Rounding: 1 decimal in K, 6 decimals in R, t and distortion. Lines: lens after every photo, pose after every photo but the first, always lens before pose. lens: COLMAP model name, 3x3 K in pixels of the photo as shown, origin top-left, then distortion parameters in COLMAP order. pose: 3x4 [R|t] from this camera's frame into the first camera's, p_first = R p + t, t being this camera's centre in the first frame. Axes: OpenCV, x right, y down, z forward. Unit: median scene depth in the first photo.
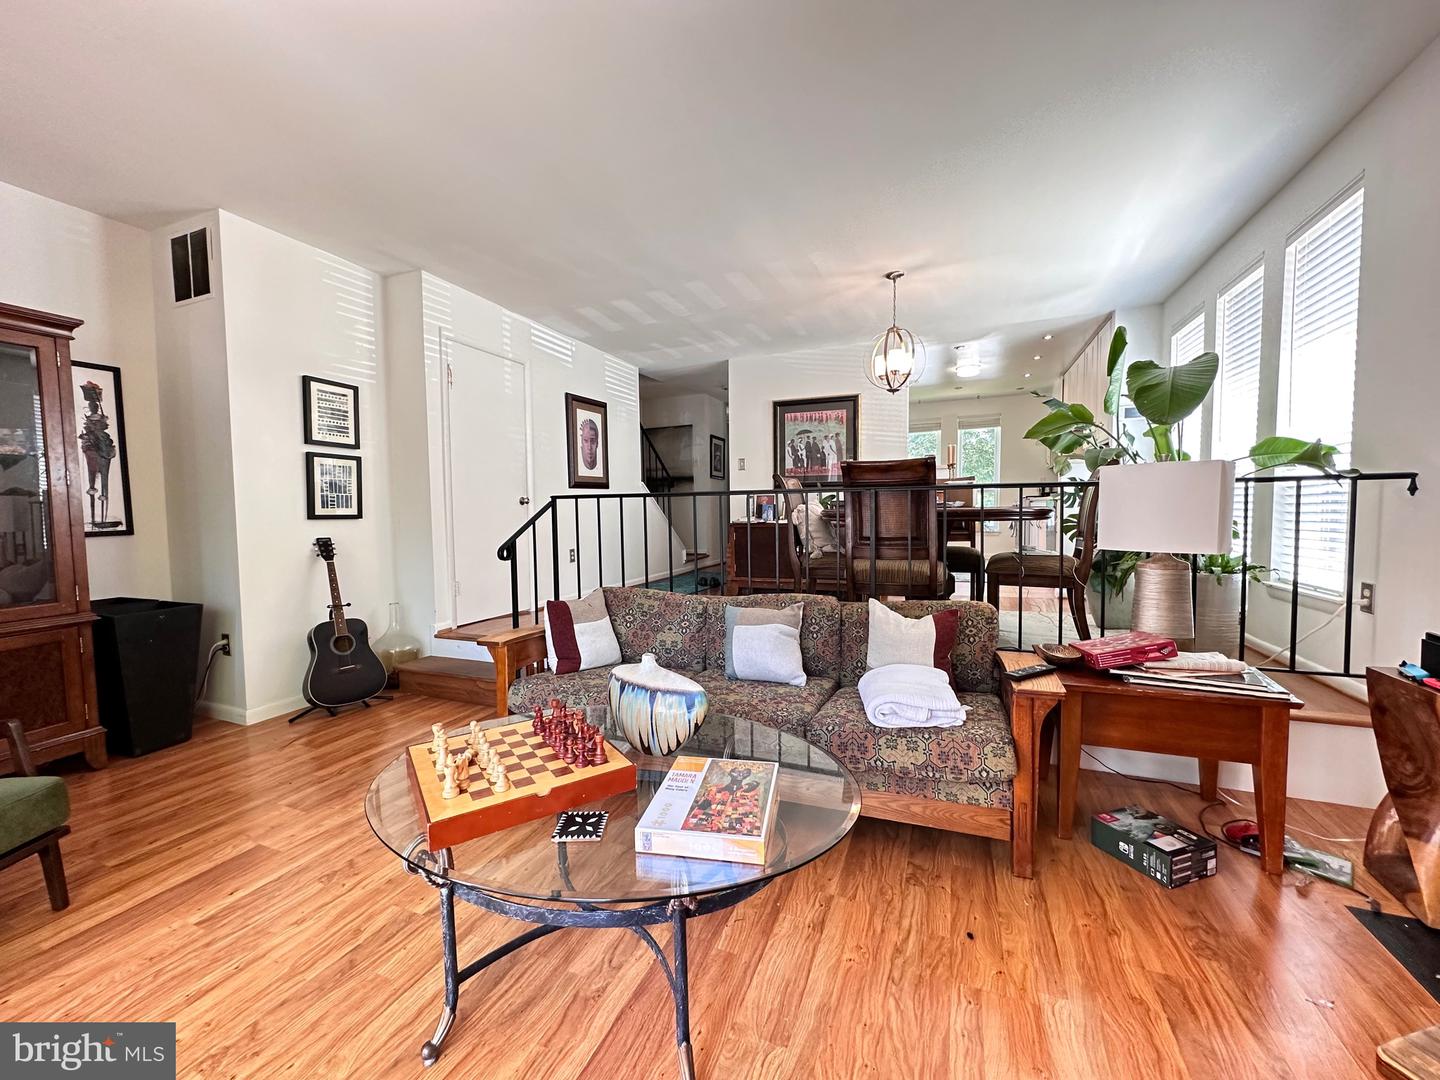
lens RADIAL K [[572.2, 0, 720.0], [0, 572.2, 540.0], [0, 0, 1]] dist [-0.003182, 0.000292]
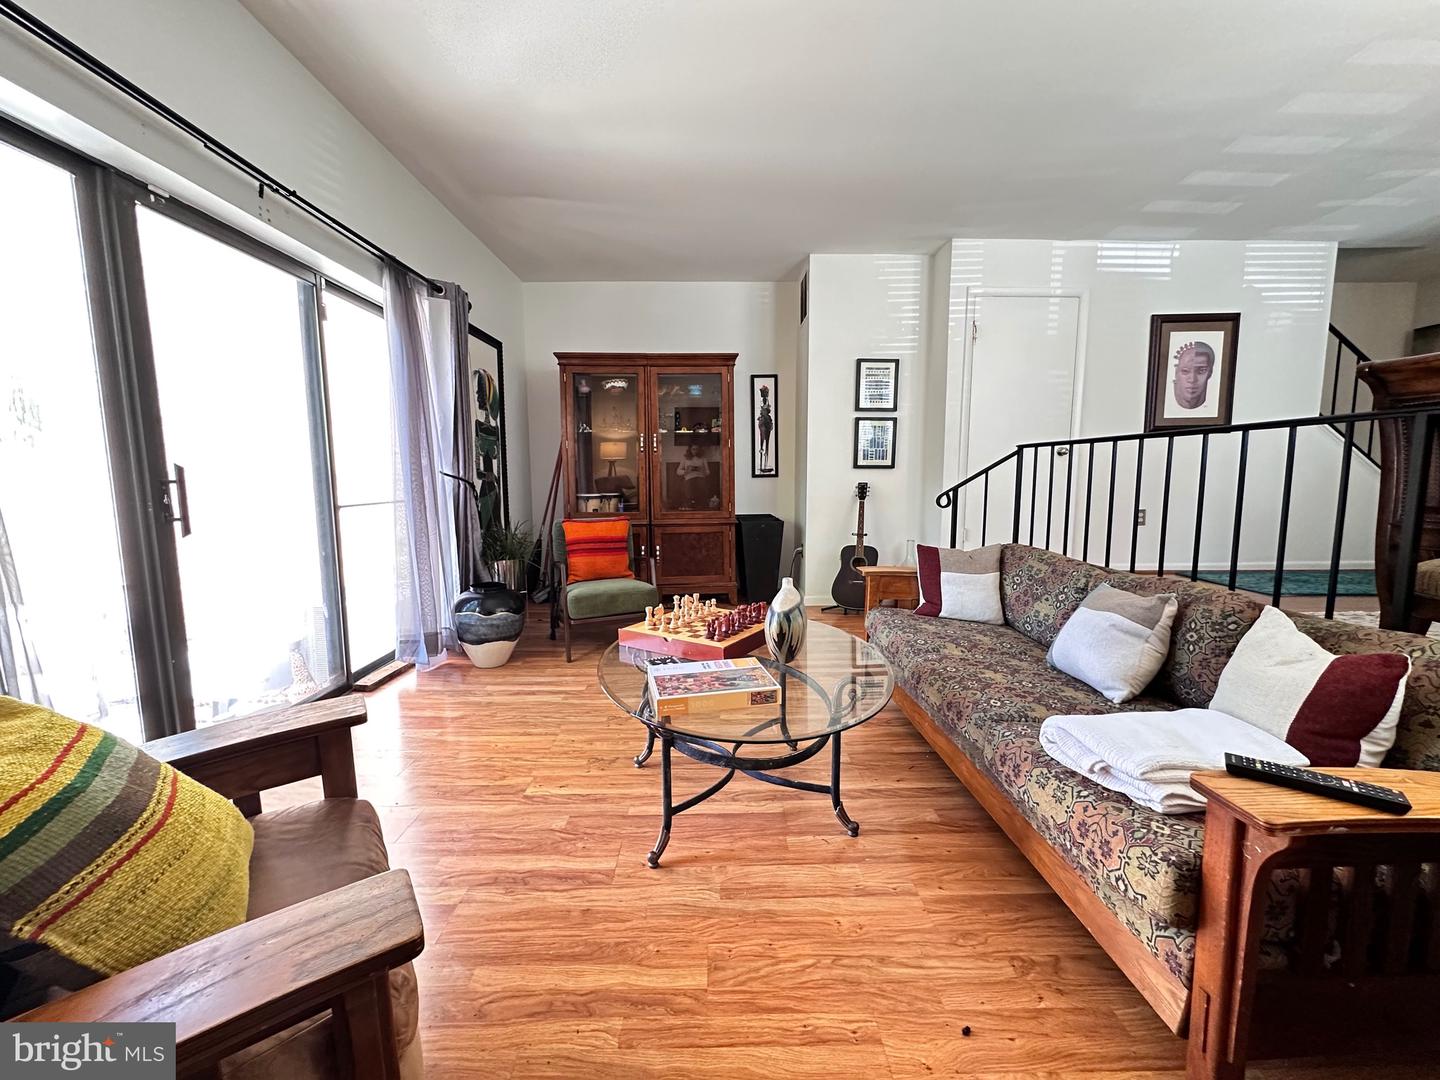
lens RADIAL K [[572.2, 0, 720.0], [0, 572.2, 540.0], [0, 0, 1]] dist [-0.003182, 0.000292]
pose [[0.391111, 0.119702, -0.912526, 0.388076], [-0.049400, 0.992807, 0.109059, -0.000148], [0.919017, 0.002425, 0.394211, 0.177598]]
